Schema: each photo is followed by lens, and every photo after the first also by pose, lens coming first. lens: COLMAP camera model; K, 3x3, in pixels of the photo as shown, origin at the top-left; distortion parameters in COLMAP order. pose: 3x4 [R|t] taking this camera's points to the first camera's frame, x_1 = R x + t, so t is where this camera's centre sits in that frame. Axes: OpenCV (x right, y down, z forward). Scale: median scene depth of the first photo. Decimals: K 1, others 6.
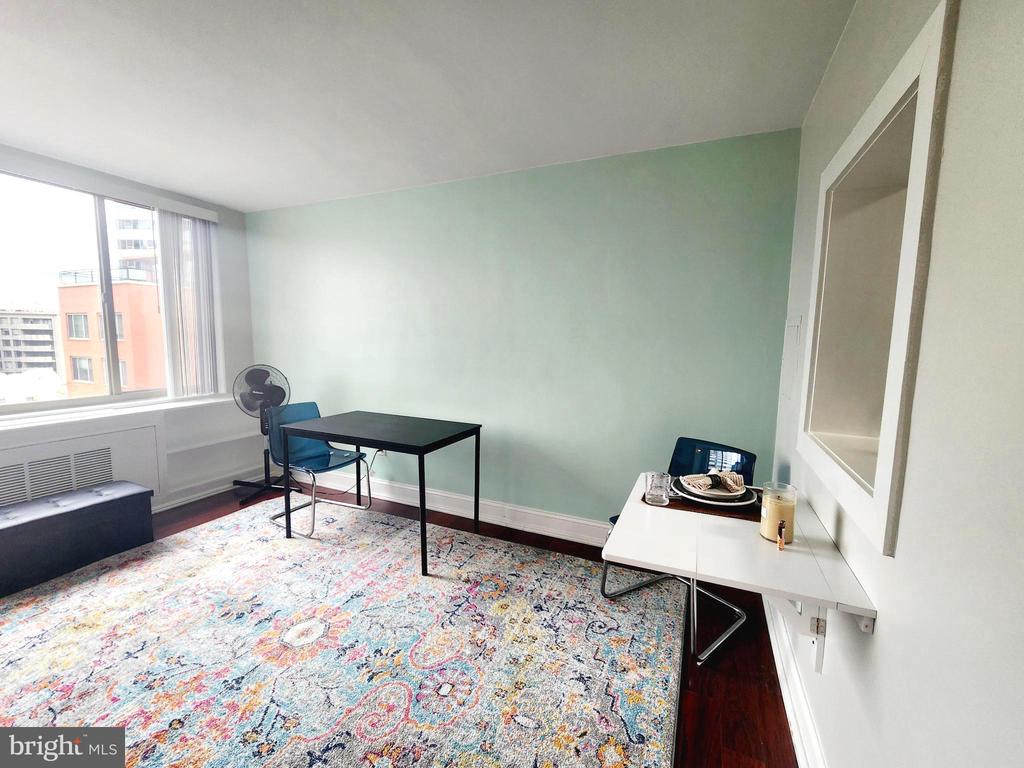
lens RADIAL K [[434.2, 0, 514.1], [0, 434.2, 383.1], [0, 0, 1]] dist [-0.001092, -0.000076]
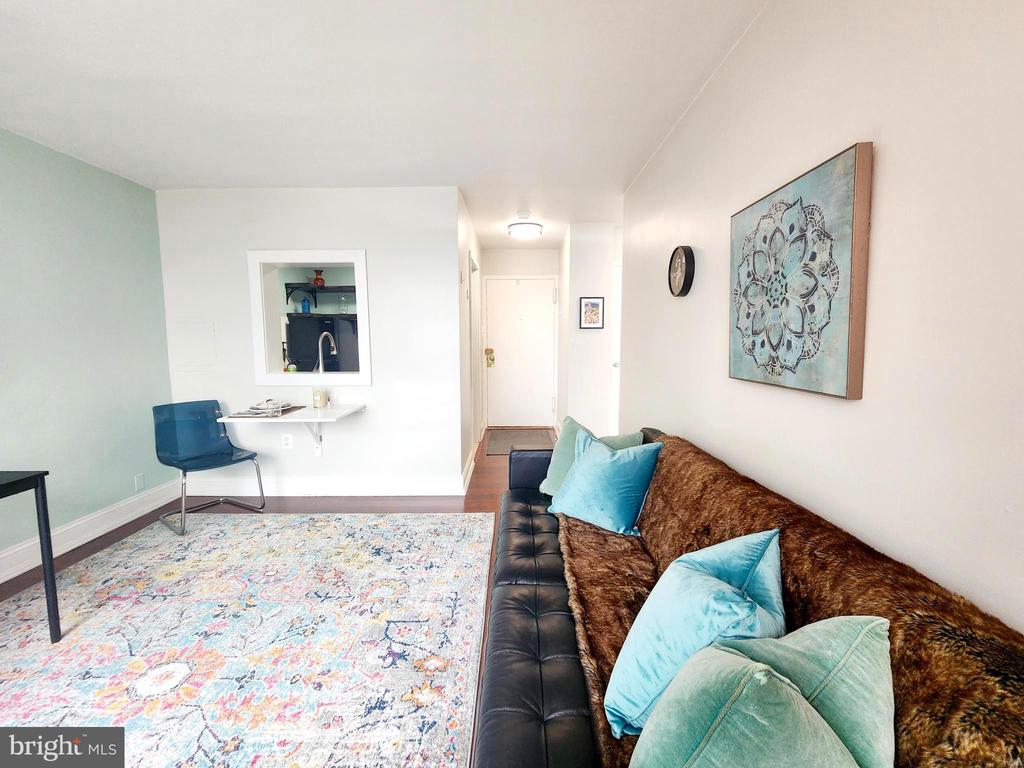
lens RADIAL K [[434.2, 0, 514.1], [0, 434.2, 383.1], [0, 0, 1]] dist [-0.001092, -0.000076]
pose [[-0.406286, -0.114189, 0.906583, -1.236197], [0.094527, 0.981585, 0.165998, -0.061065], [-0.908843, 0.153139, -0.388011, 0.515404]]
